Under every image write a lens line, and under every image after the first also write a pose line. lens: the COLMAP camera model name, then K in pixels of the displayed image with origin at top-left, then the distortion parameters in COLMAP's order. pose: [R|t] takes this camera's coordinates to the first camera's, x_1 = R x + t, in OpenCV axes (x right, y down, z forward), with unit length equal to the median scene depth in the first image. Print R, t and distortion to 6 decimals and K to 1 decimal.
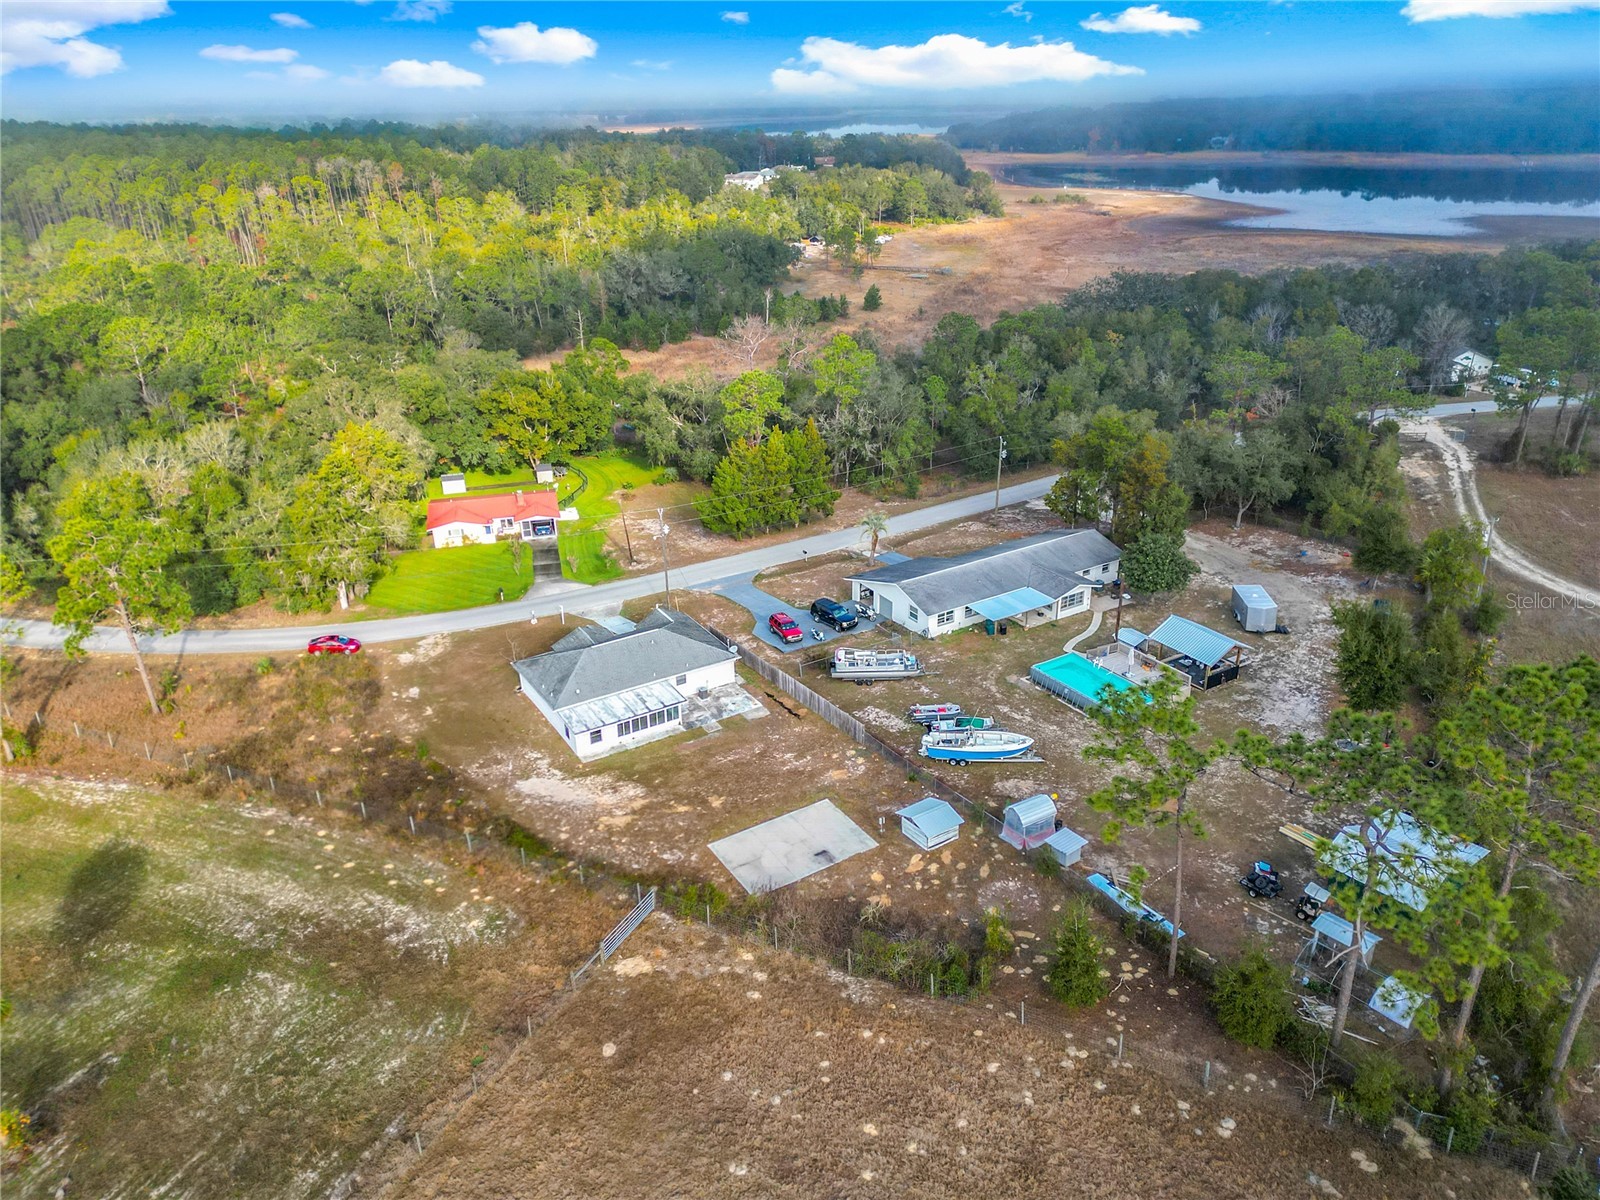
lens RADIAL K [[1074.2, 0, 806.1], [0, 1074.2, 608.0], [0, 0, 1]] dist [0.056343, -0.064340]
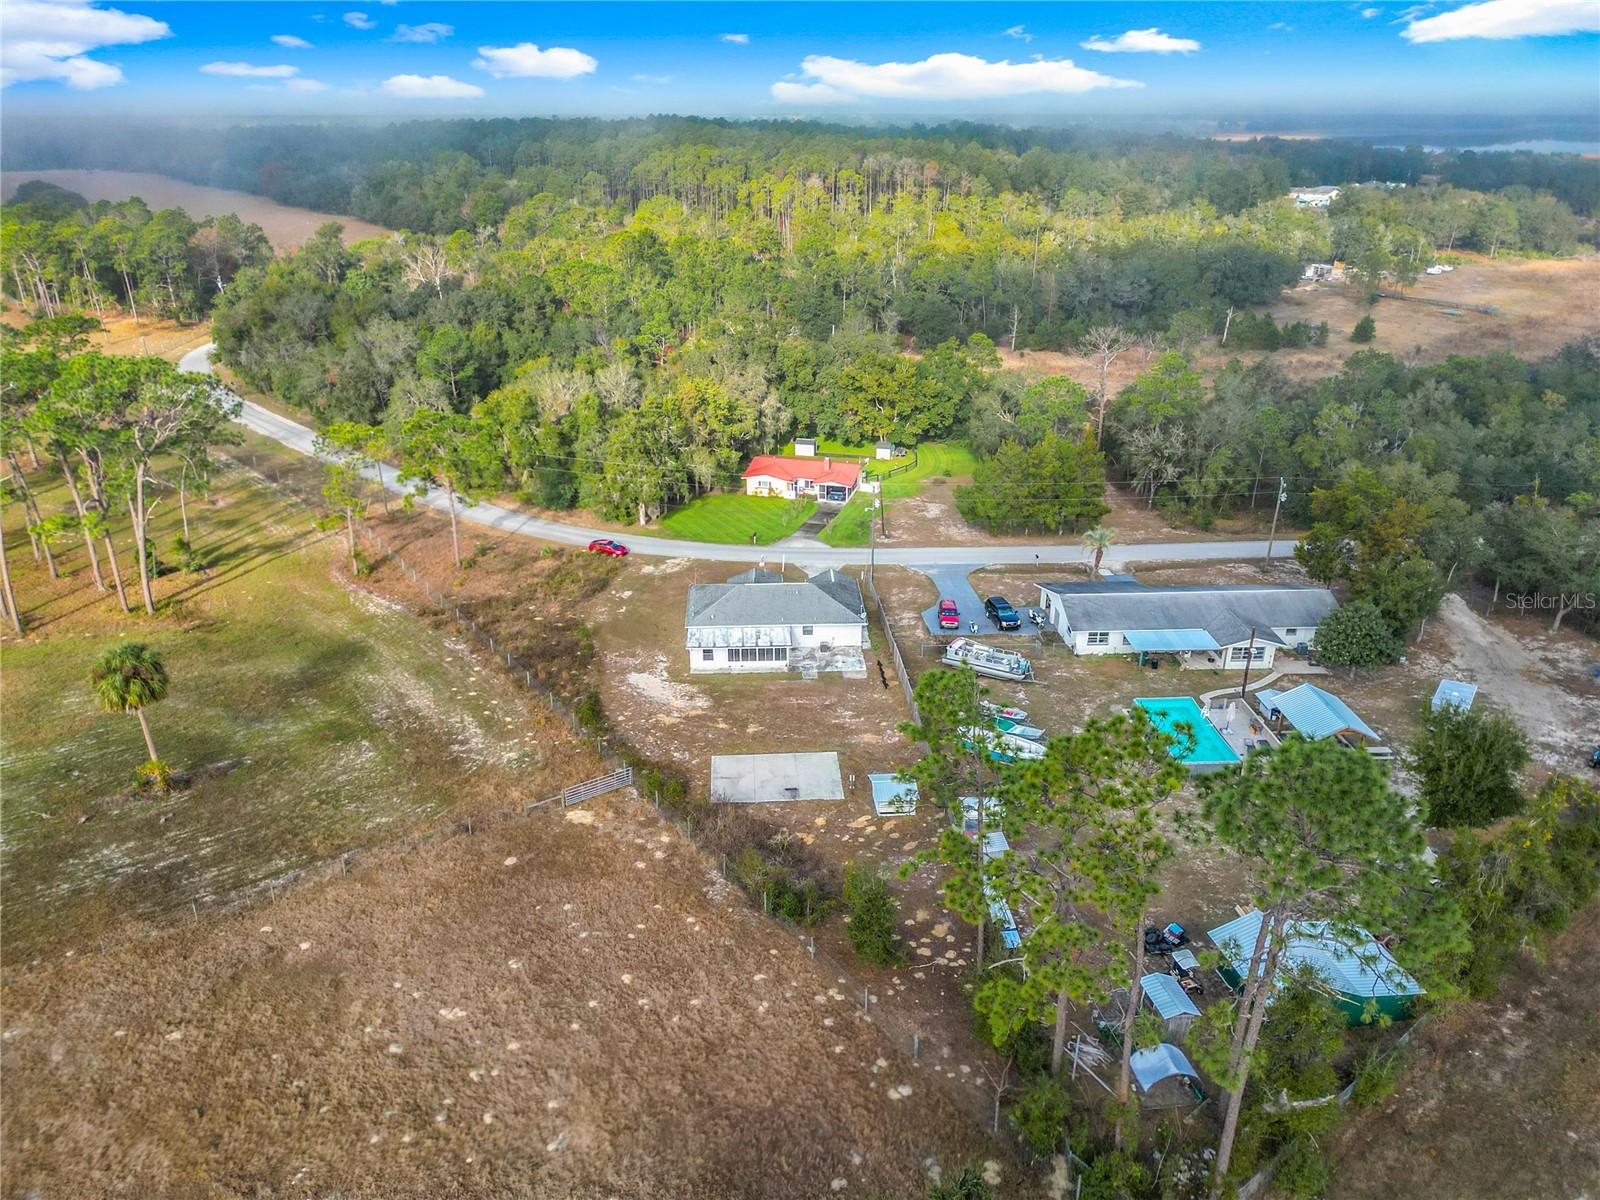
lens RADIAL K [[1074.2, 0, 806.1], [0, 1074.2, 608.0], [0, 0, 1]] dist [0.056343, -0.064340]
pose [[0.883420, 0.216291, -0.415678, 0.331110], [-0.217566, 0.975010, 0.044948, -0.004673], [0.415012, 0.050730, 0.908401, -0.006023]]
